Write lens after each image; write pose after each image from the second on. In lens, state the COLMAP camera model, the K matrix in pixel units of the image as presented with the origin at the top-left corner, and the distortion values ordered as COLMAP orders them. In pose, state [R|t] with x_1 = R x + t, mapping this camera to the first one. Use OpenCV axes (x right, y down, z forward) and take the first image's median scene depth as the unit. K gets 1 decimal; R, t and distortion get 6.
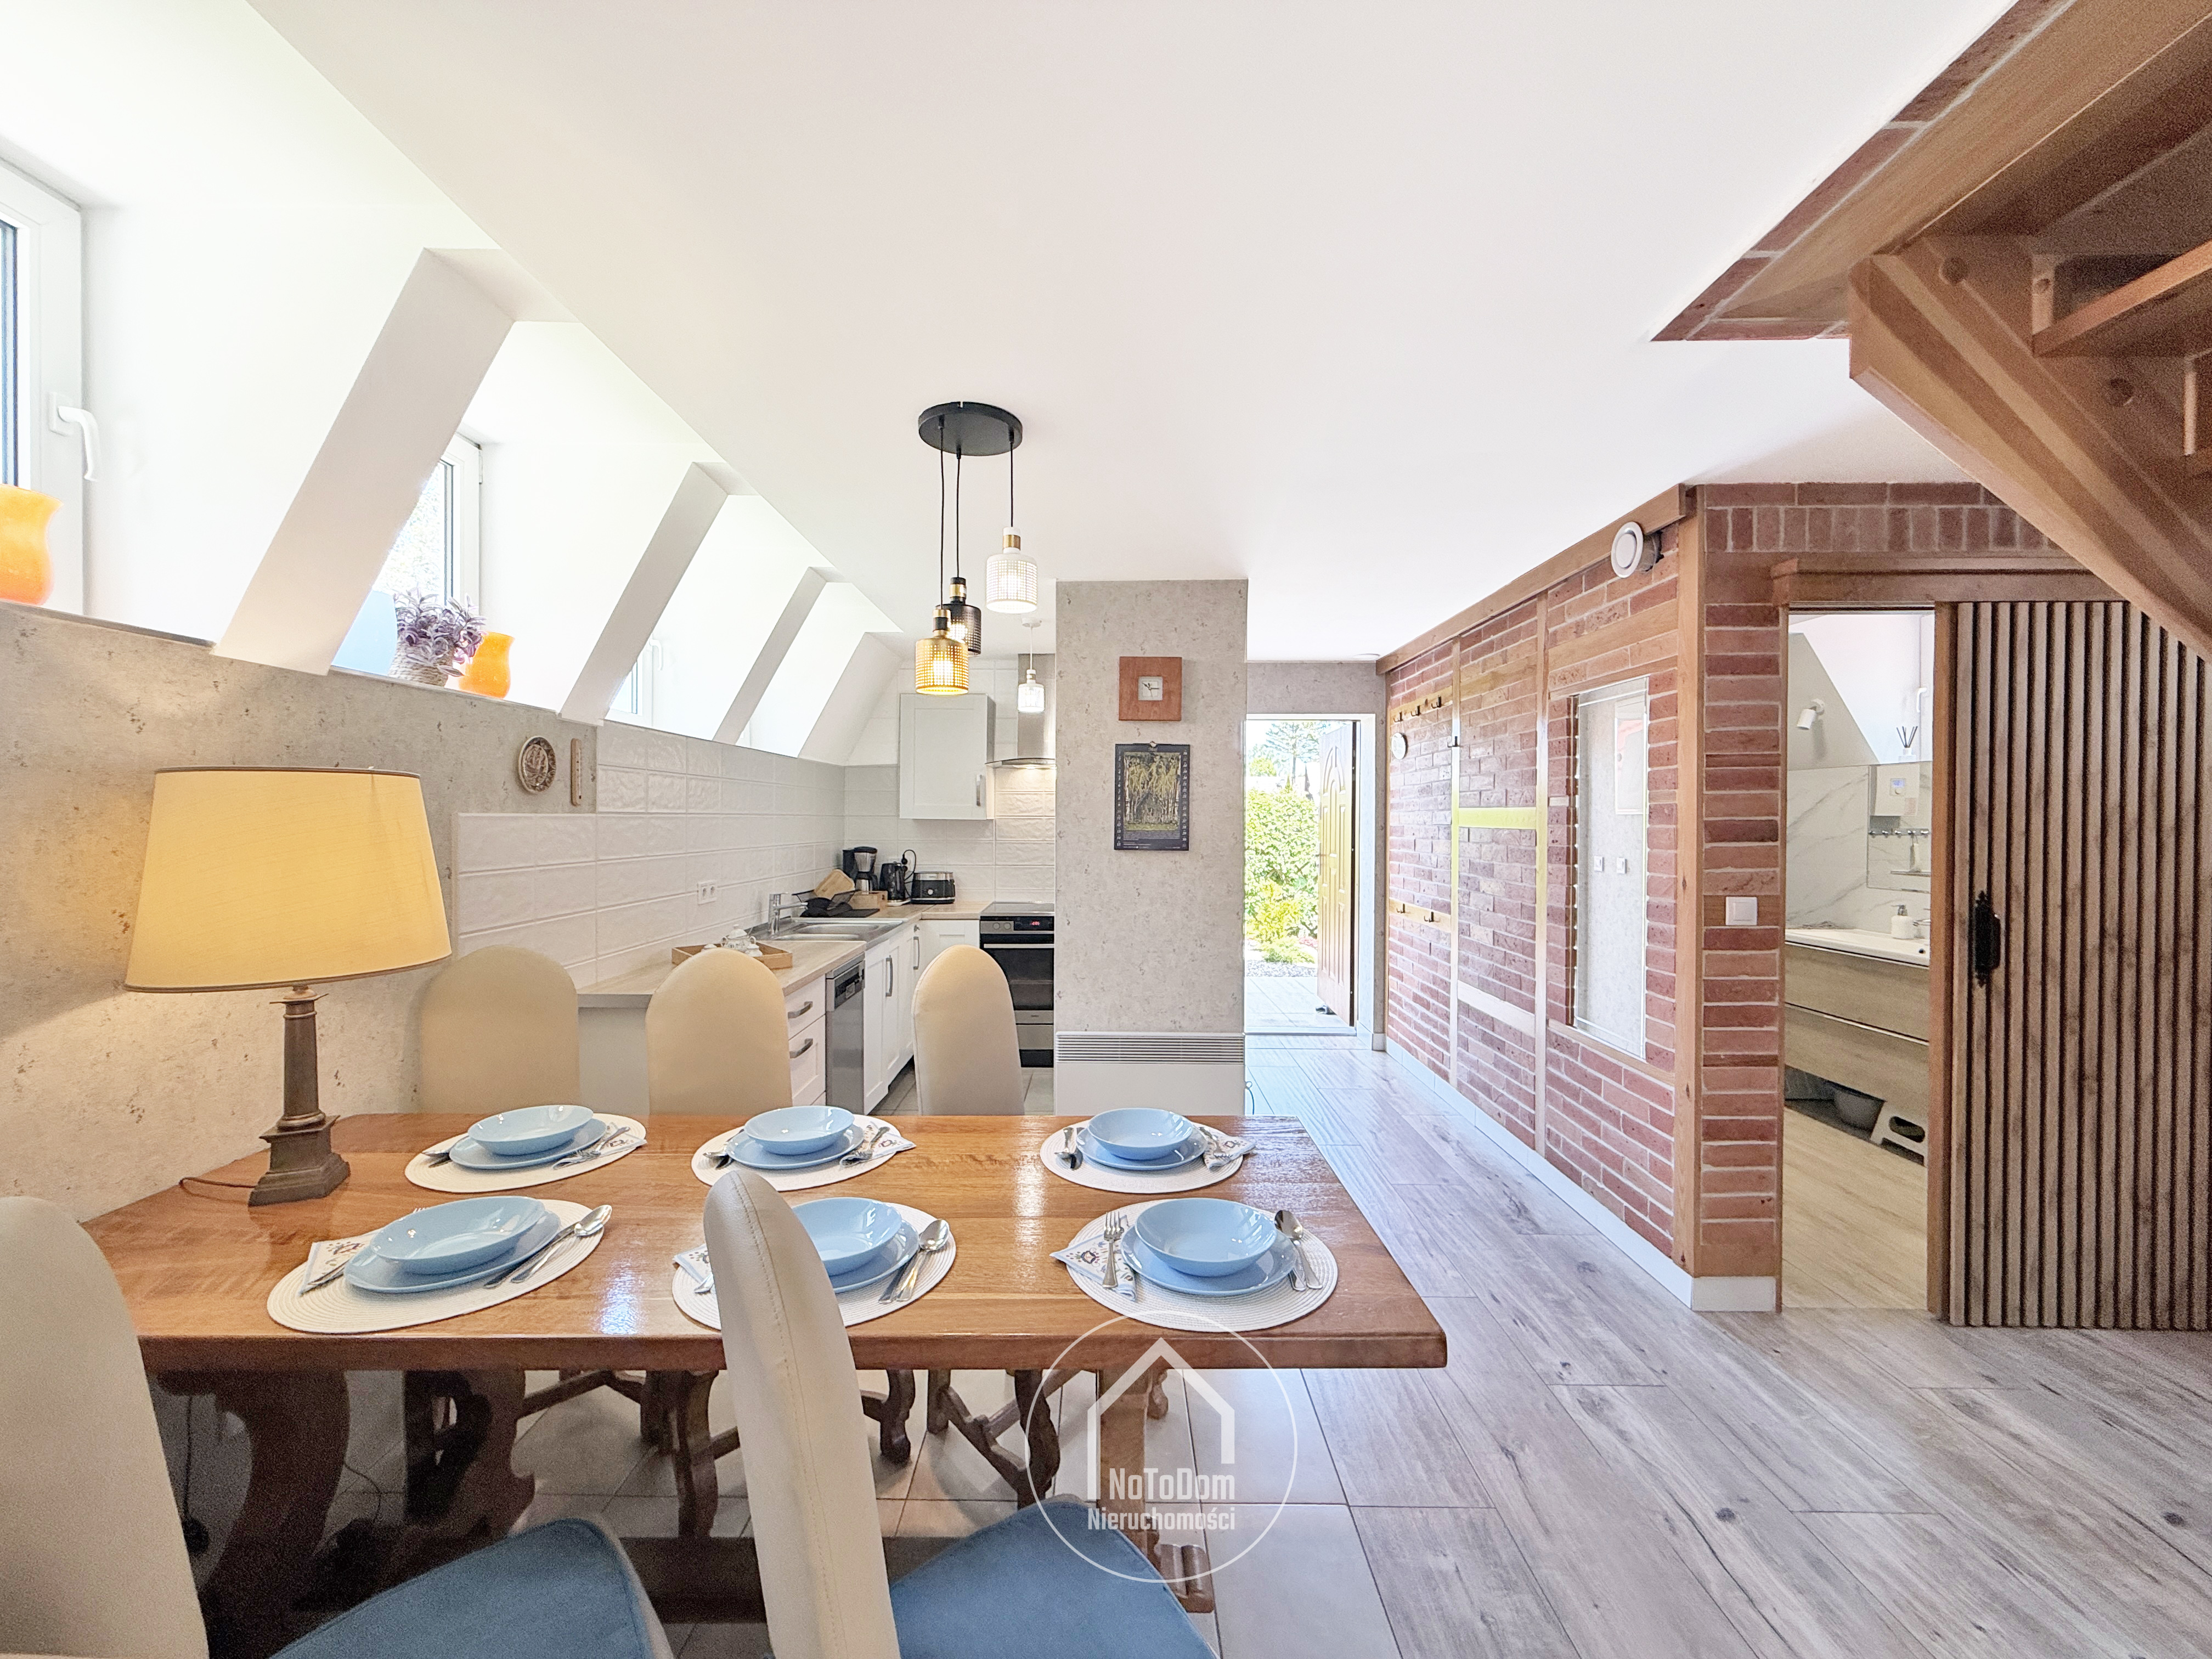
lens RADIAL K [[881.0, 0, 1106.5], [0, 881.0, 835.8], [0, 0, 1]] dist [-0.001690, -0.000080]
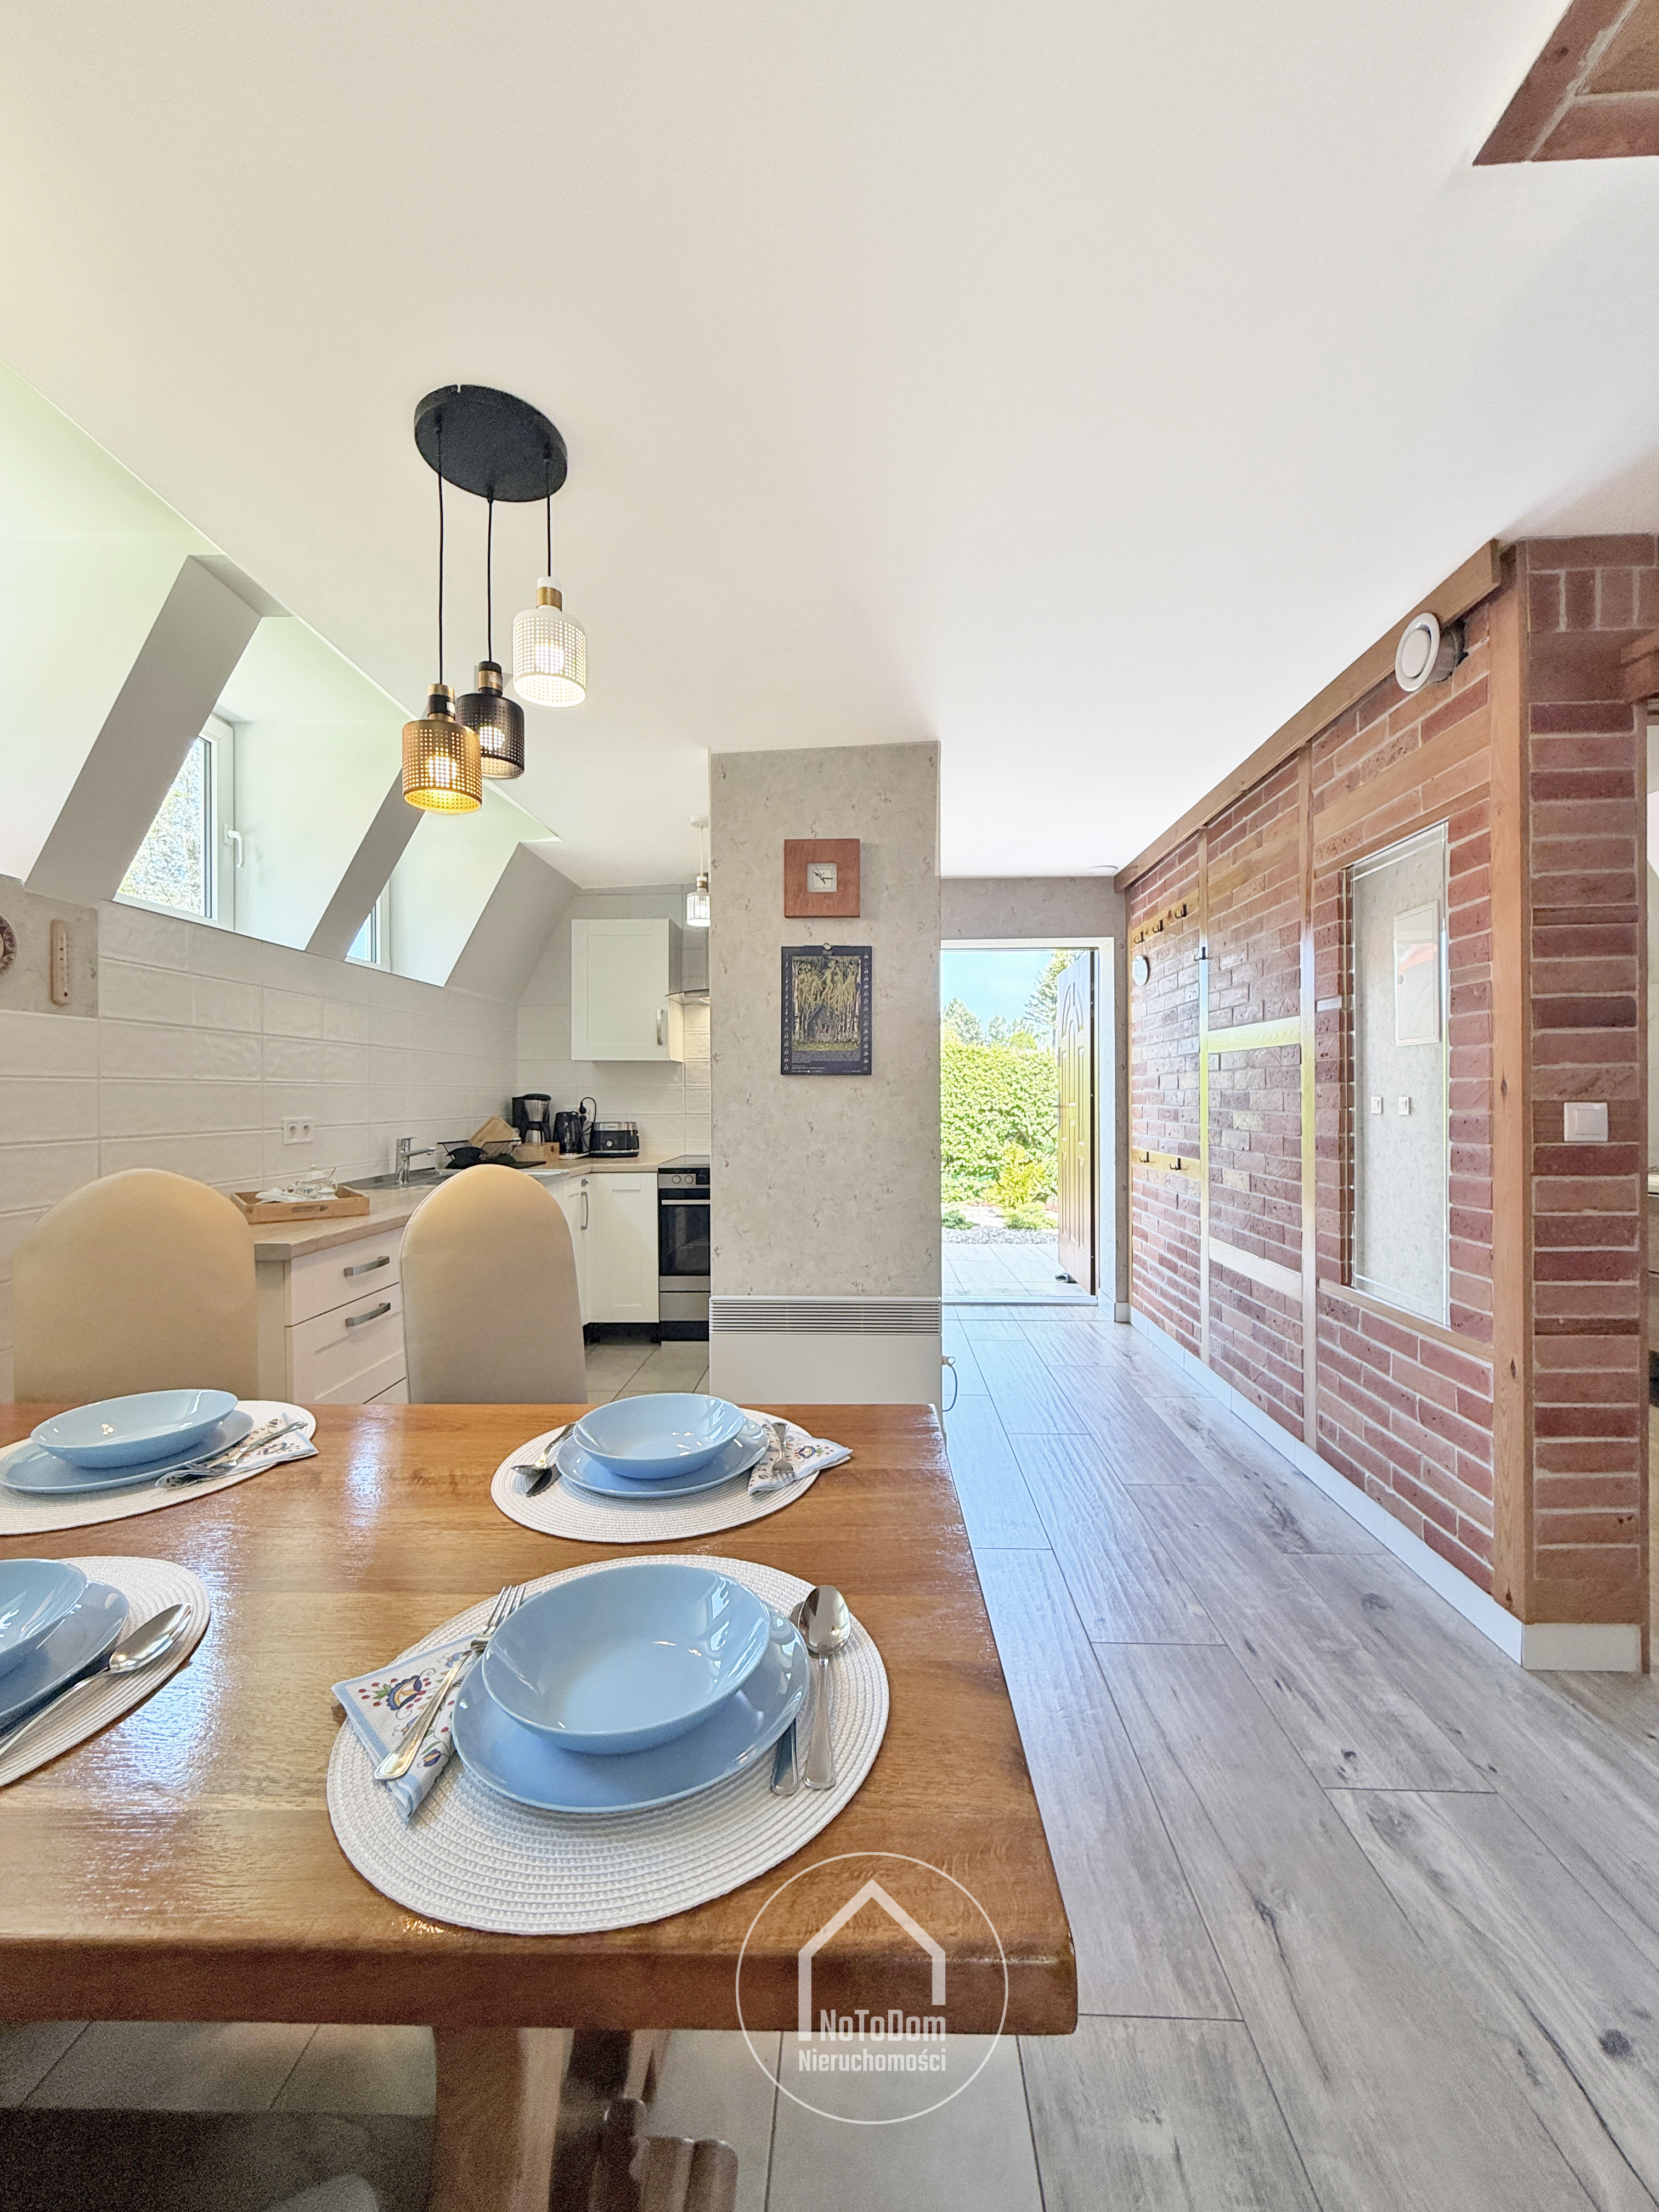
lens RADIAL K [[894.5, 0, 833.2], [0, 894.5, 1103.9], [0, 0, 1]] dist [0.001310, -0.000093]
pose [[0.999483, -0.008765, -0.030938, 0.103814], [0.008577, 0.999944, -0.006199, 0.060055], [0.030990, 0.005930, 0.999502, 0.204735]]
